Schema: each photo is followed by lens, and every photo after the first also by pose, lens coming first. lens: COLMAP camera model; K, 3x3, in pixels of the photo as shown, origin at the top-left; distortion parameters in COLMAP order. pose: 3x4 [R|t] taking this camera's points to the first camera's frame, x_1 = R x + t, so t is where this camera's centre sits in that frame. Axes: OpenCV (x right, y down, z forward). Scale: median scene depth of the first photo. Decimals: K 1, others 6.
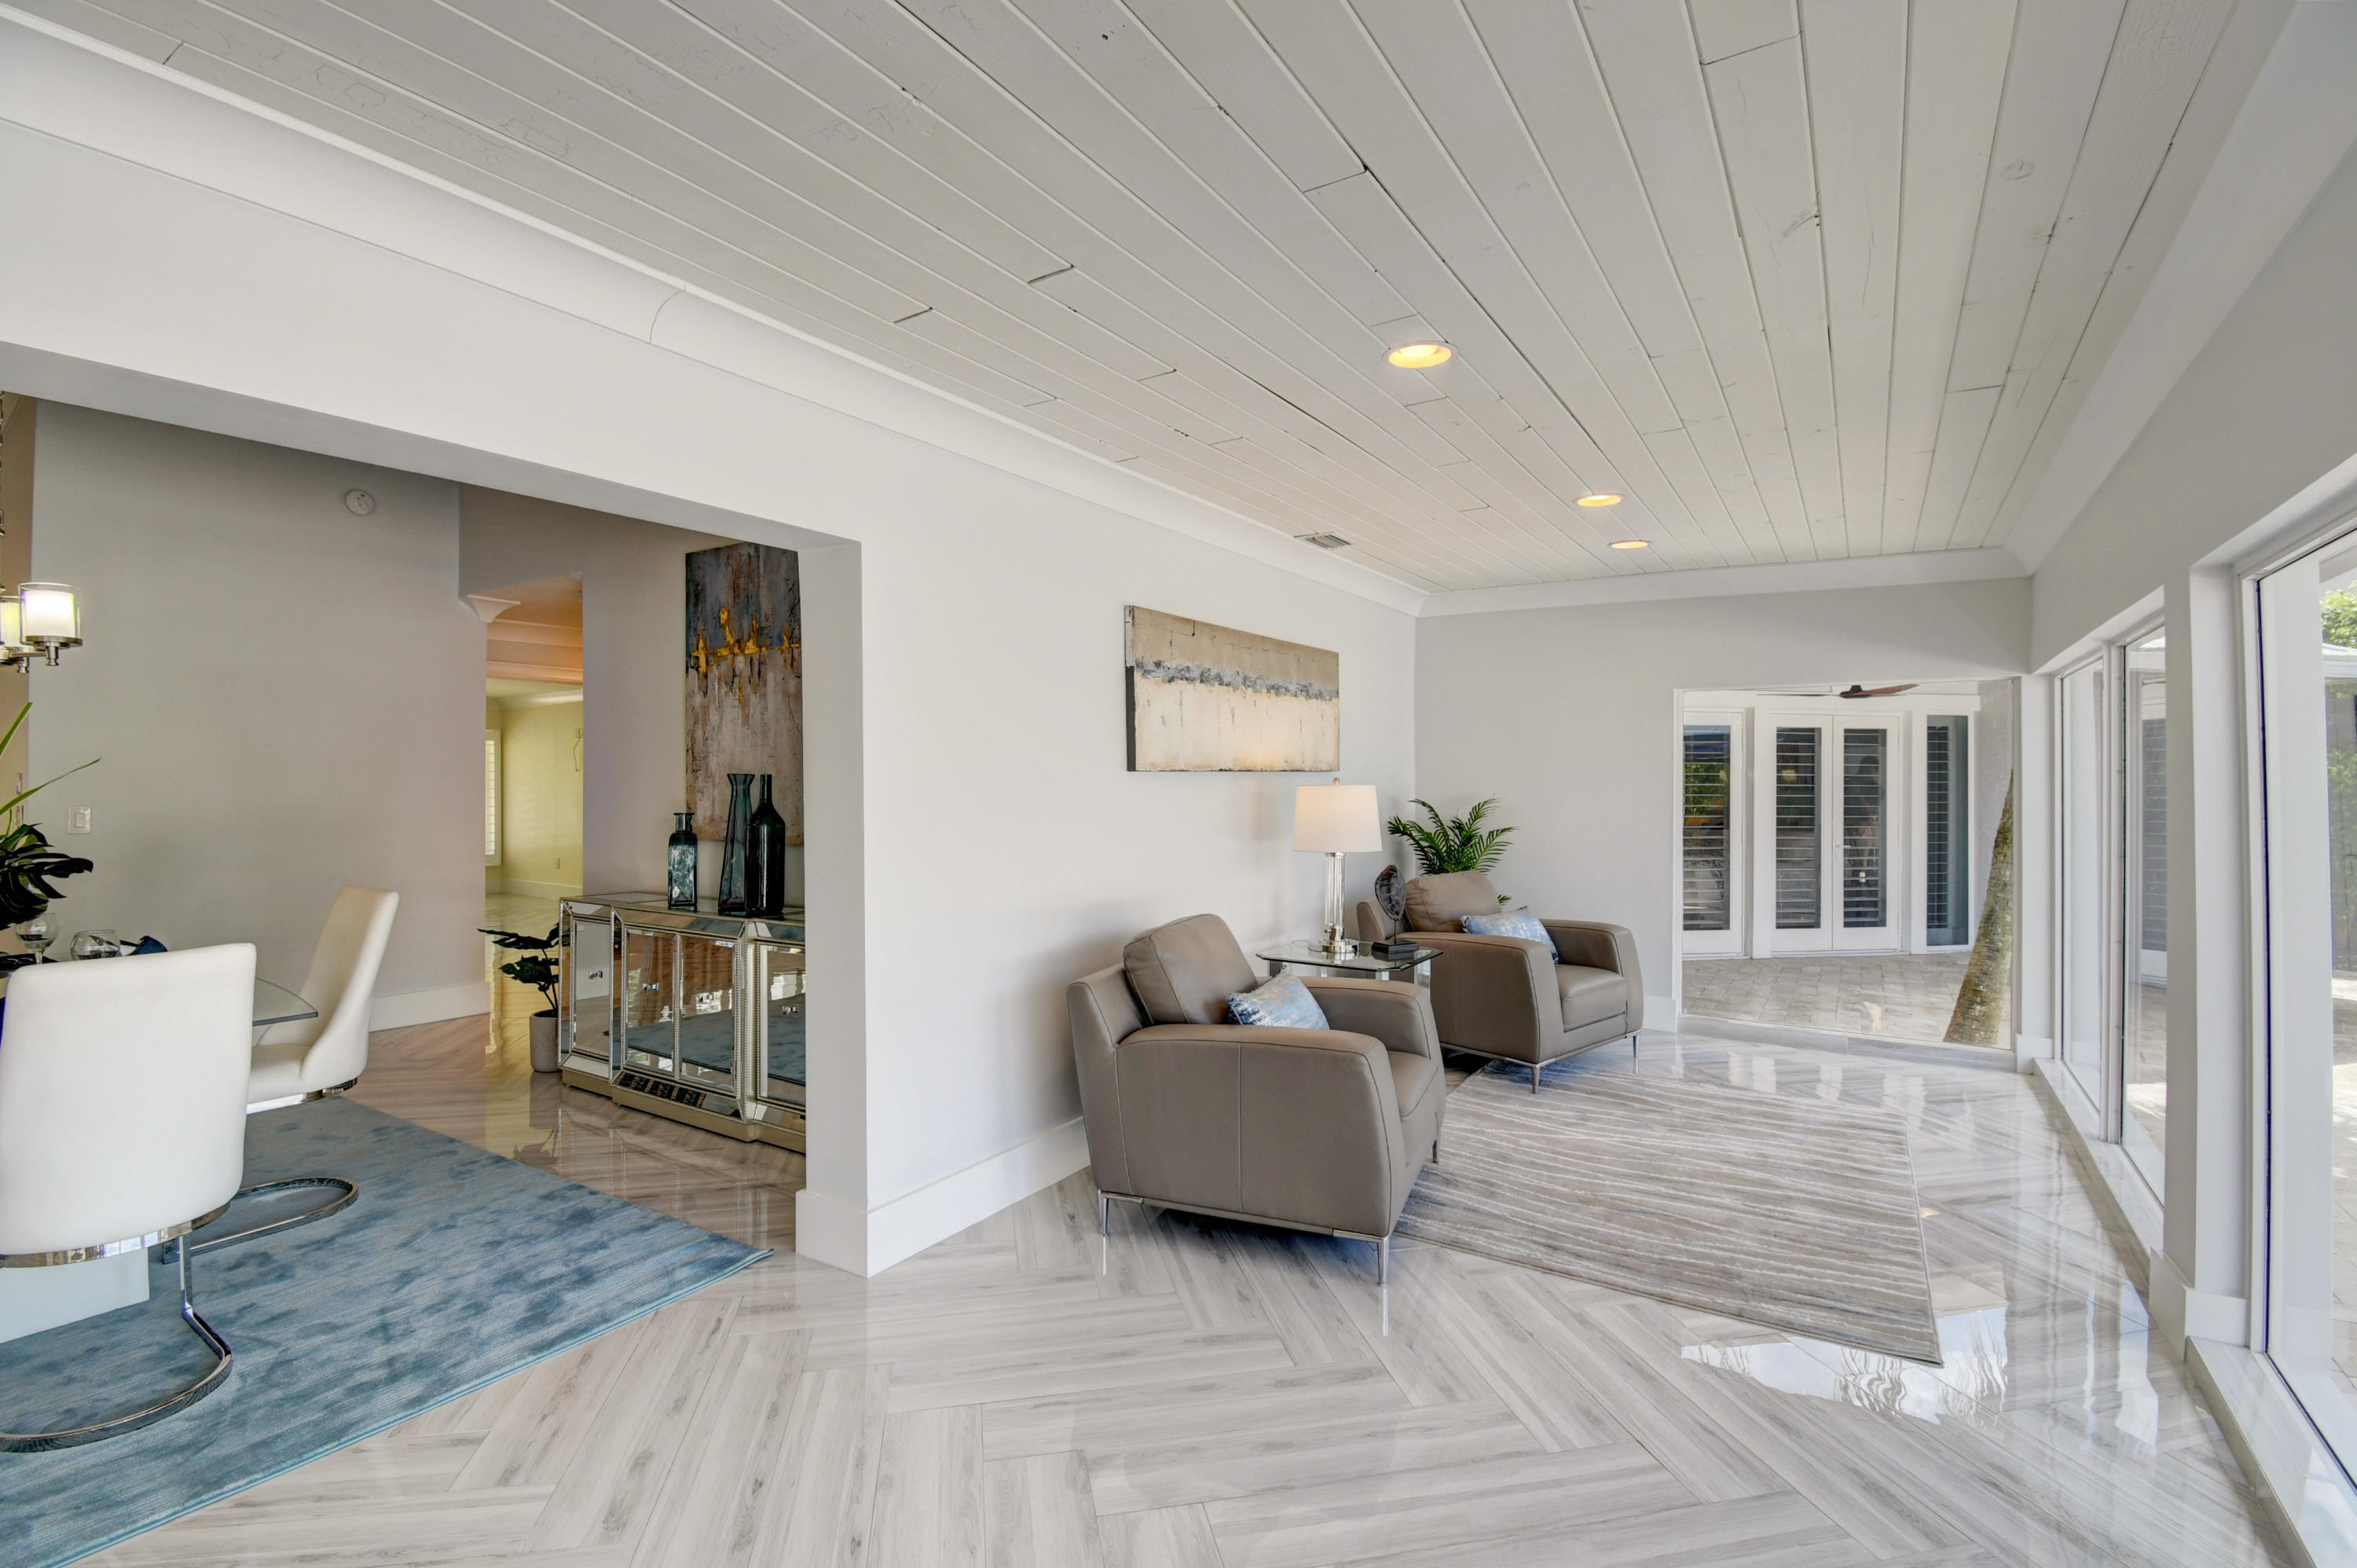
lens RADIAL K [[1055.4, 0, 1182.8], [0, 1055.4, 783.7], [0, 0, 1]] dist [0.003279, -0.011398]
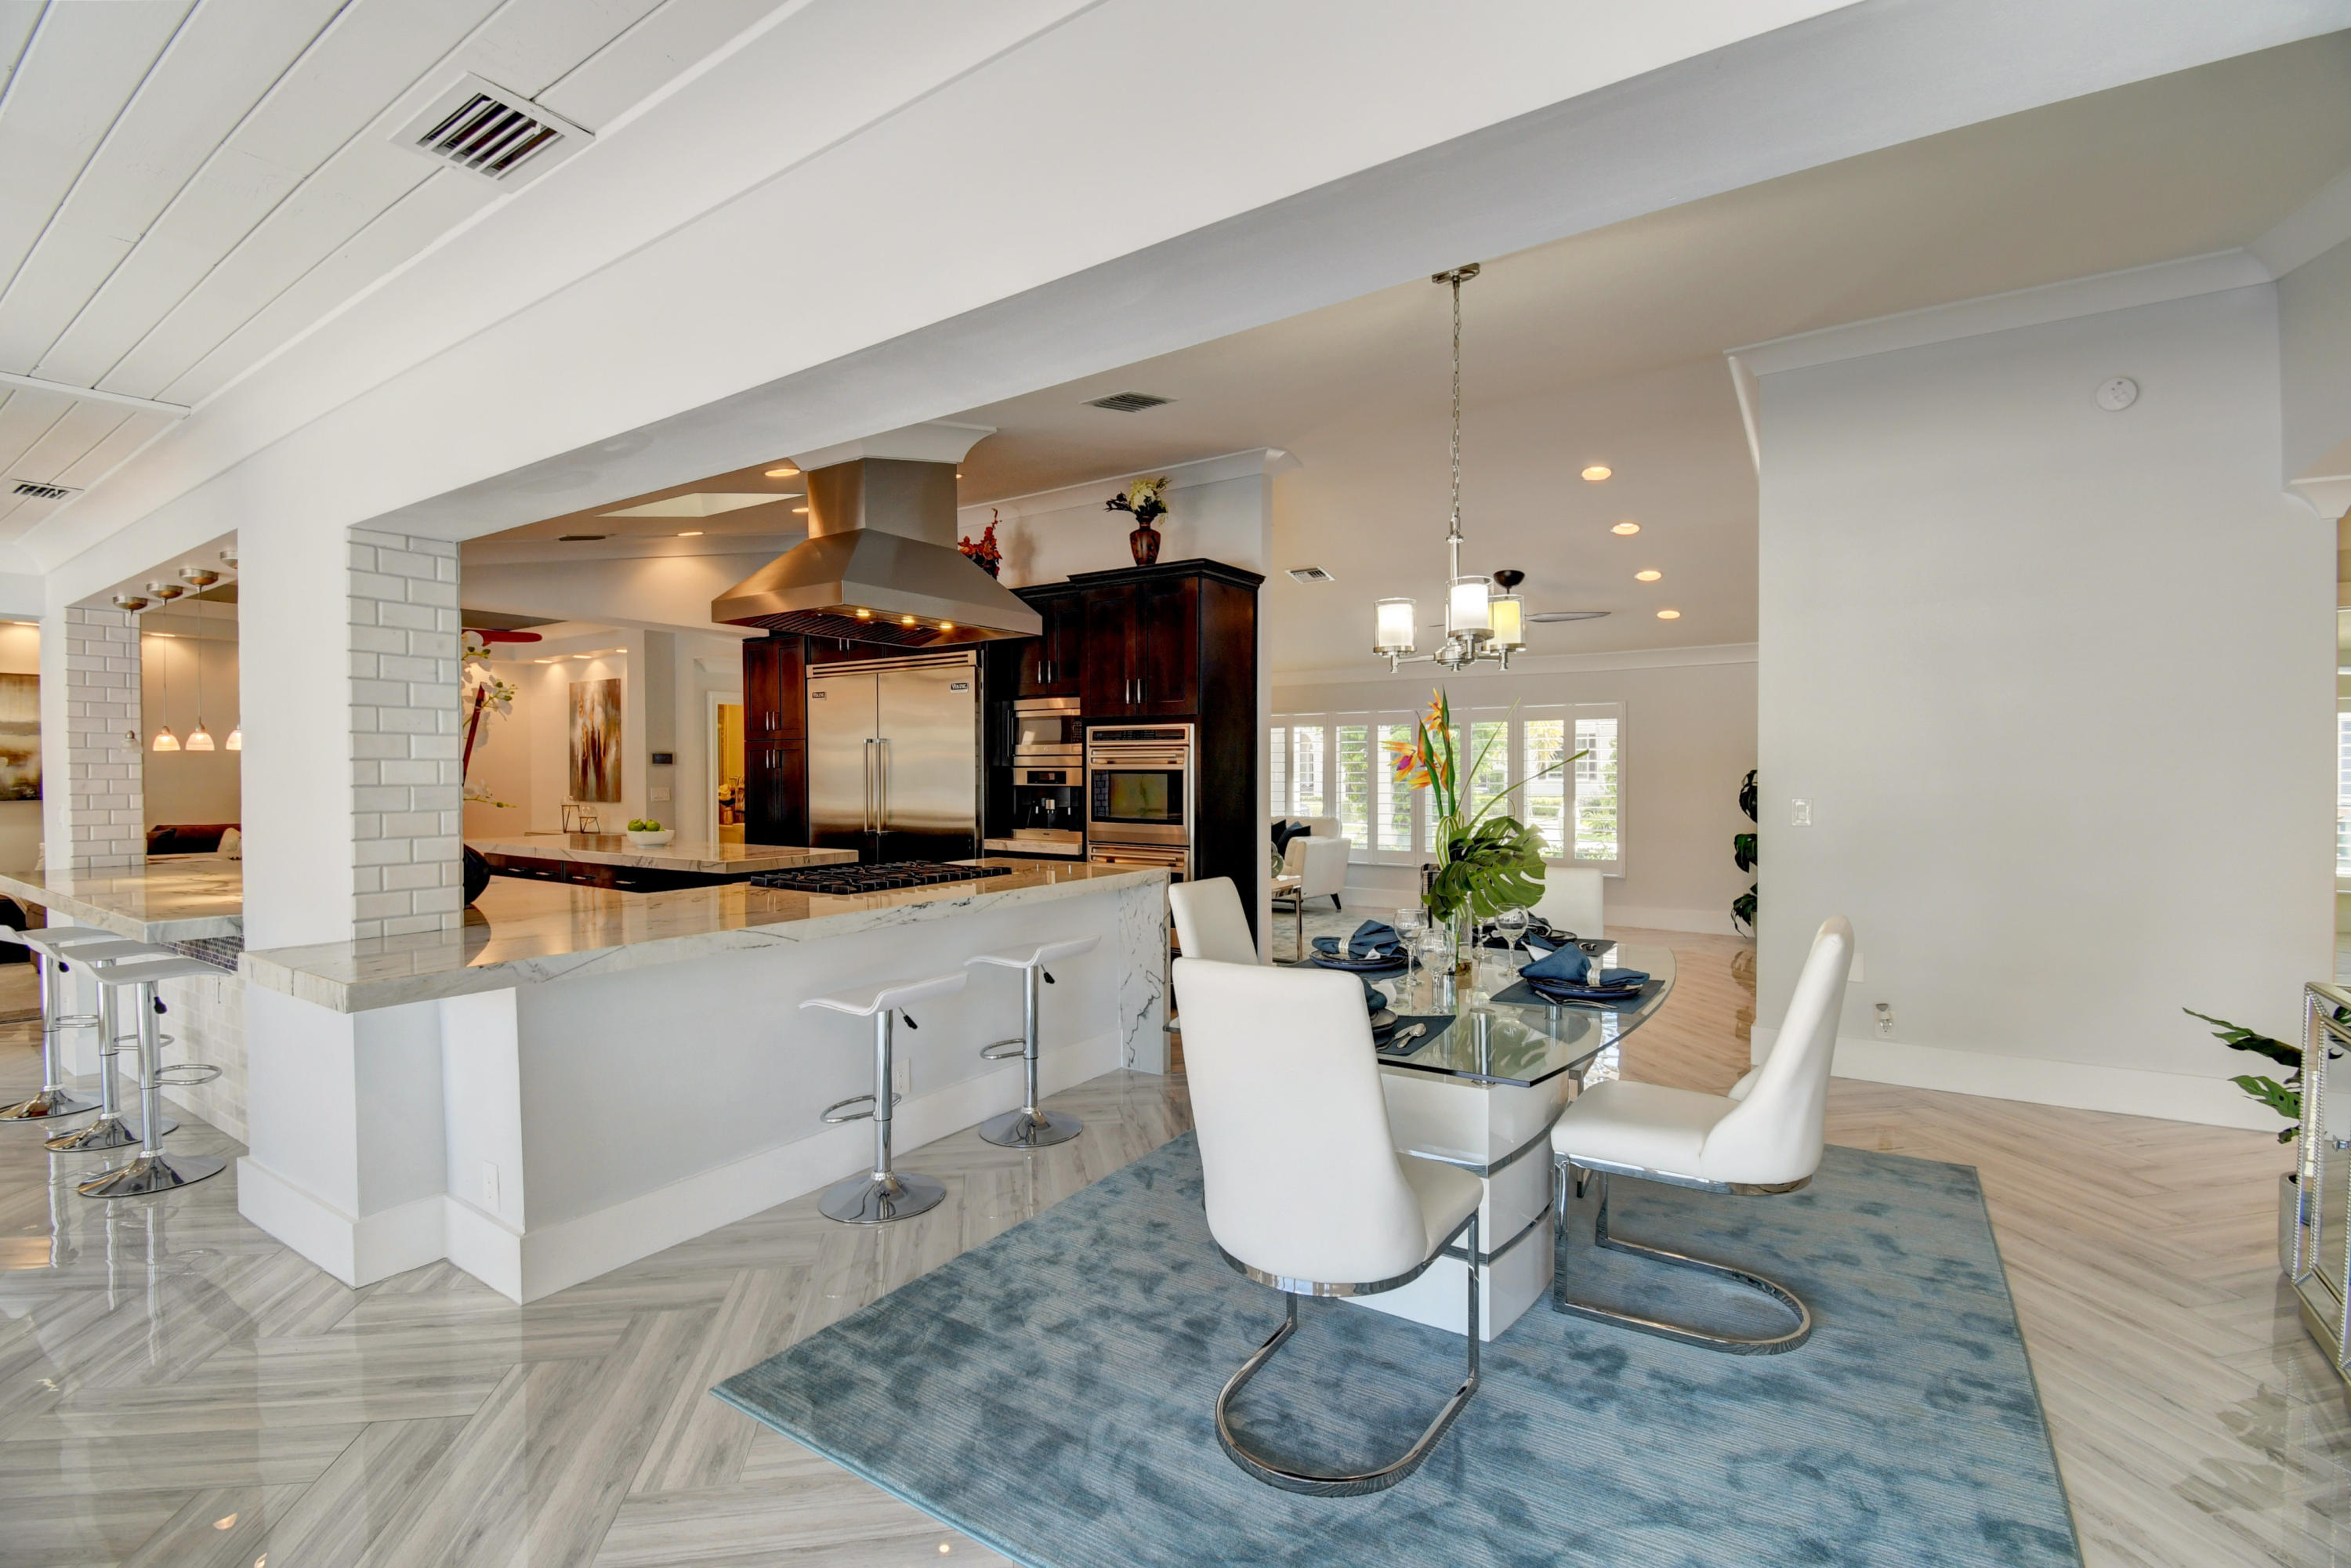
lens RADIAL K [[1052.8, 0, 1183.6], [0, 1052.8, 776.2], [0, 0, 1]] dist [0.003279, -0.011398]
pose [[-0.023948, 0.005174, -0.999700, -0.040260], [-0.001320, 0.999986, 0.005207, -0.003427], [0.999712, 0.001444, -0.023941, 0.461456]]
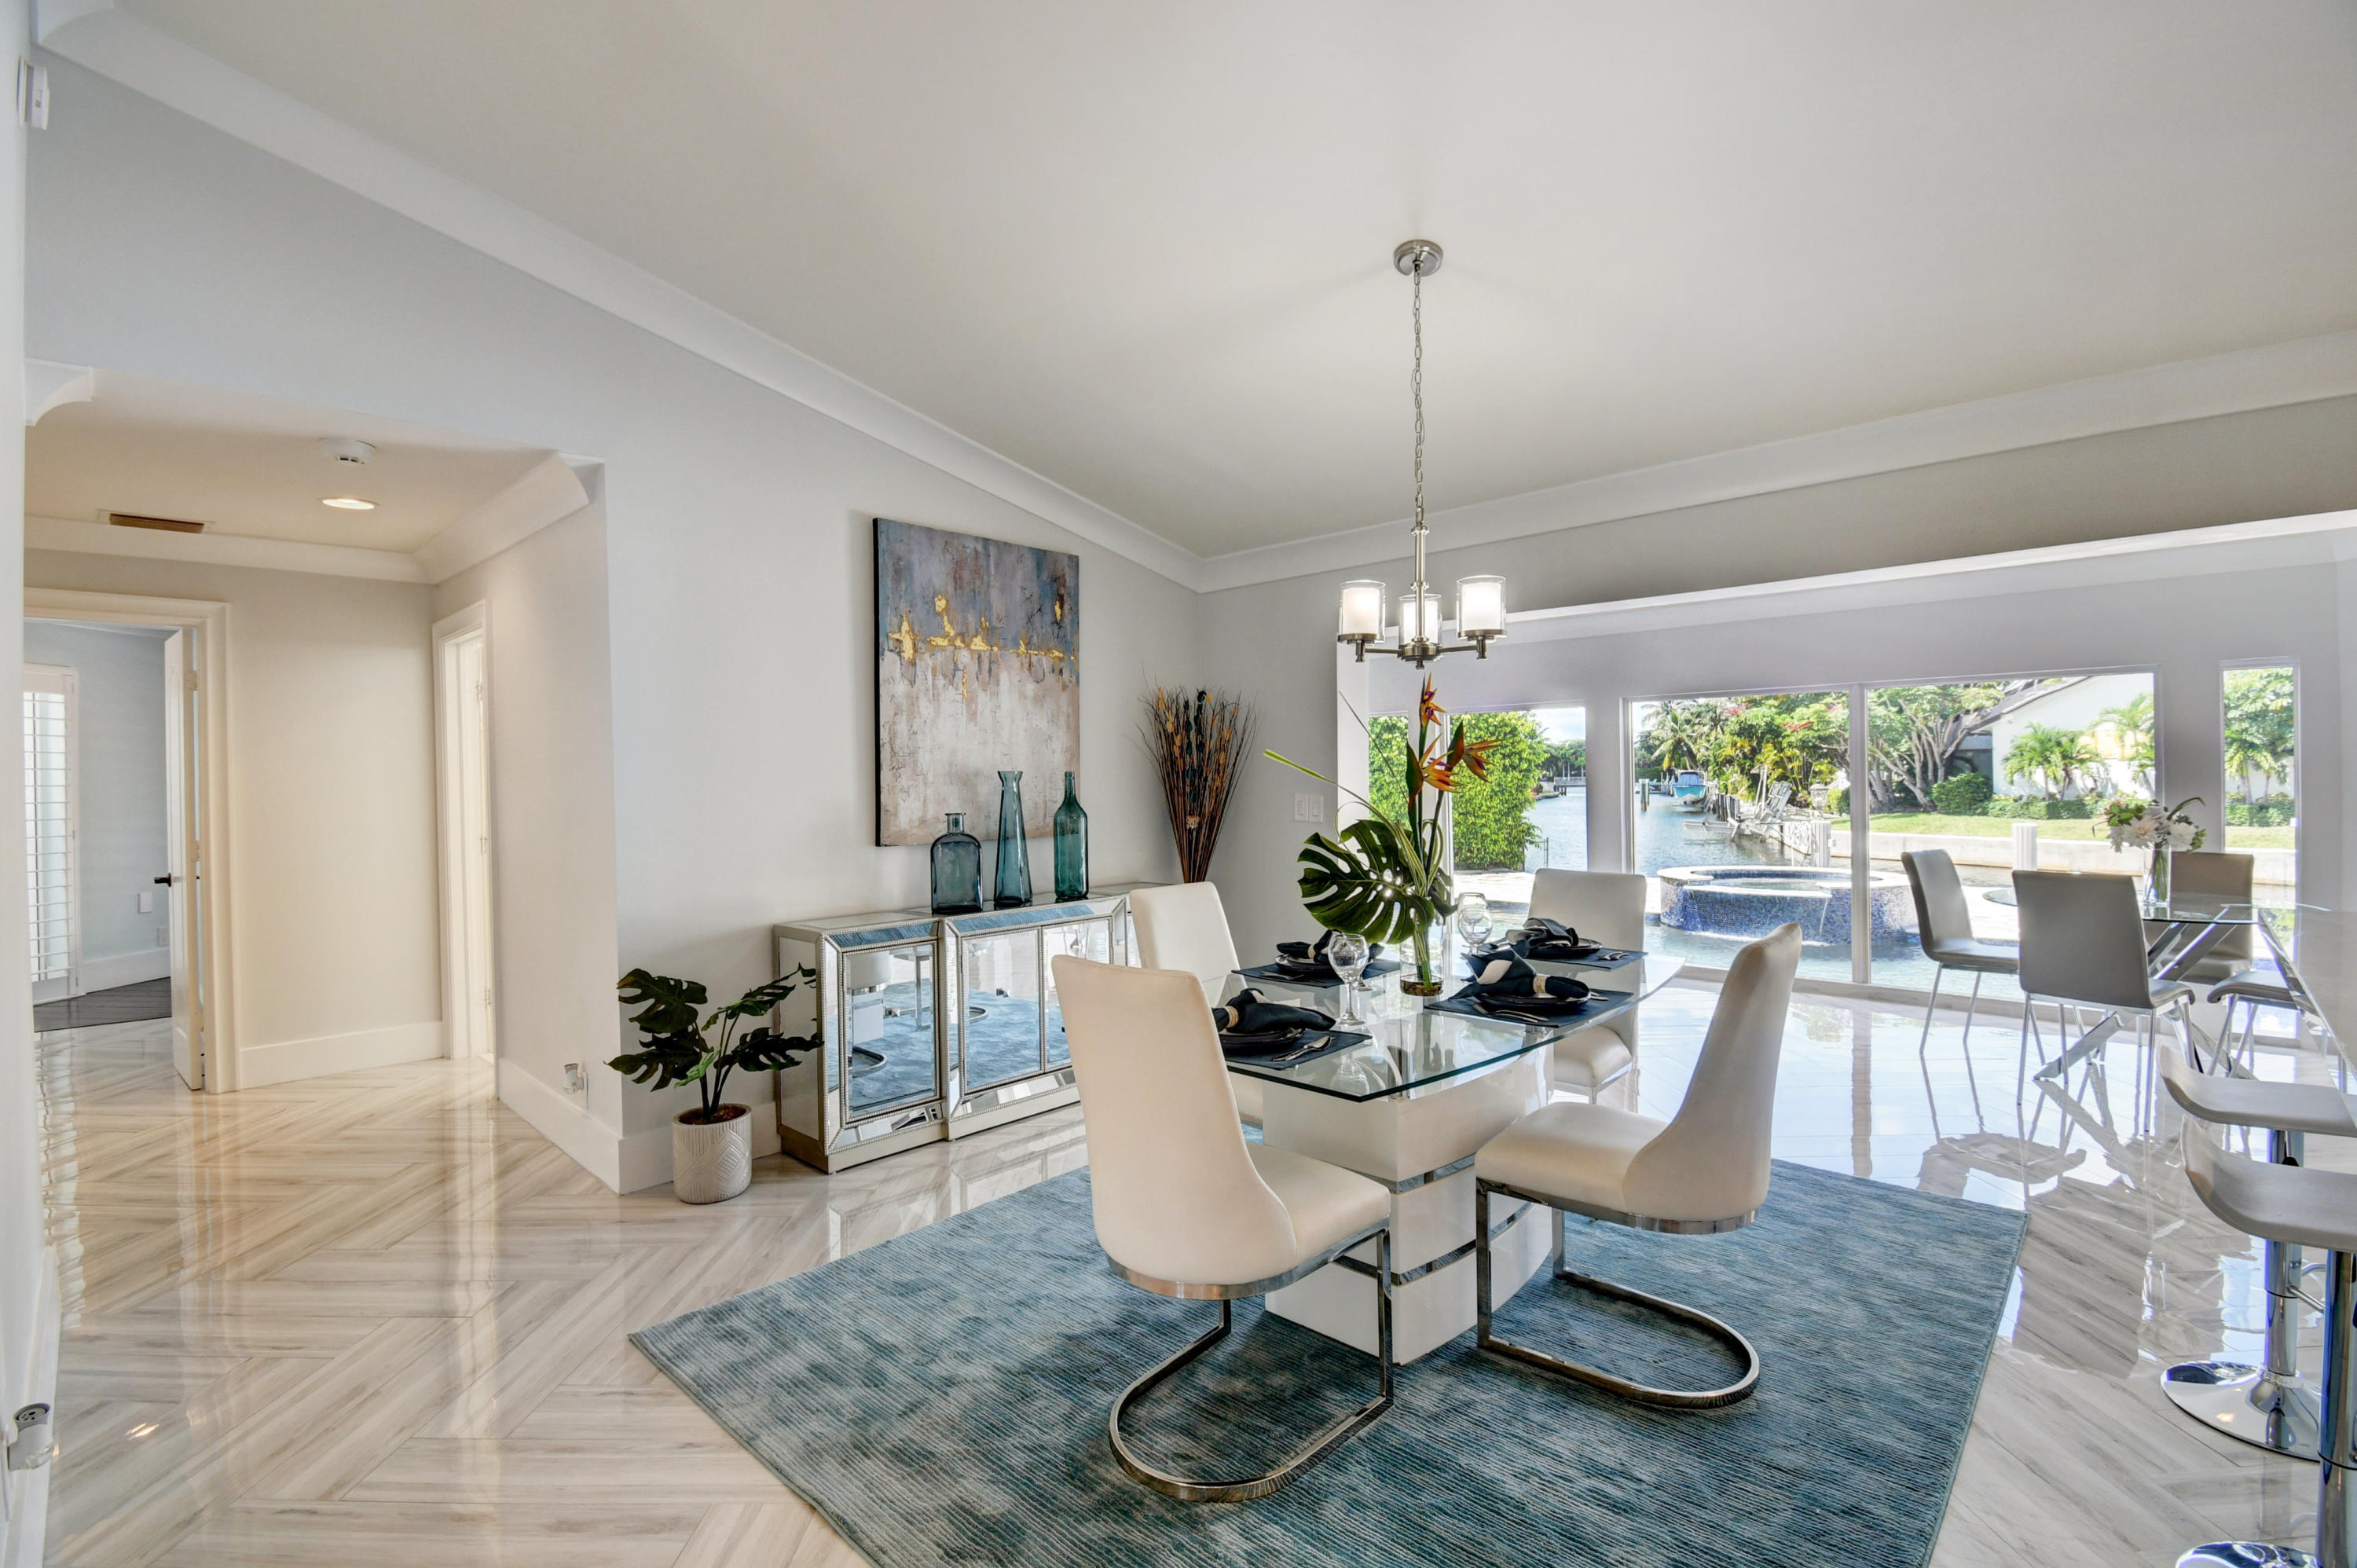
lens RADIAL K [[1055.4, 0, 1178.0], [0, 1055.4, 788.7], [0, 0, 1]] dist [0.003279, -0.011398]
pose [[0.196398, -0.015550, 0.980401, -1.364843], [0.007469, 0.999869, 0.014363, -0.006223], [-0.980496, 0.004502, 0.196488, 0.630501]]
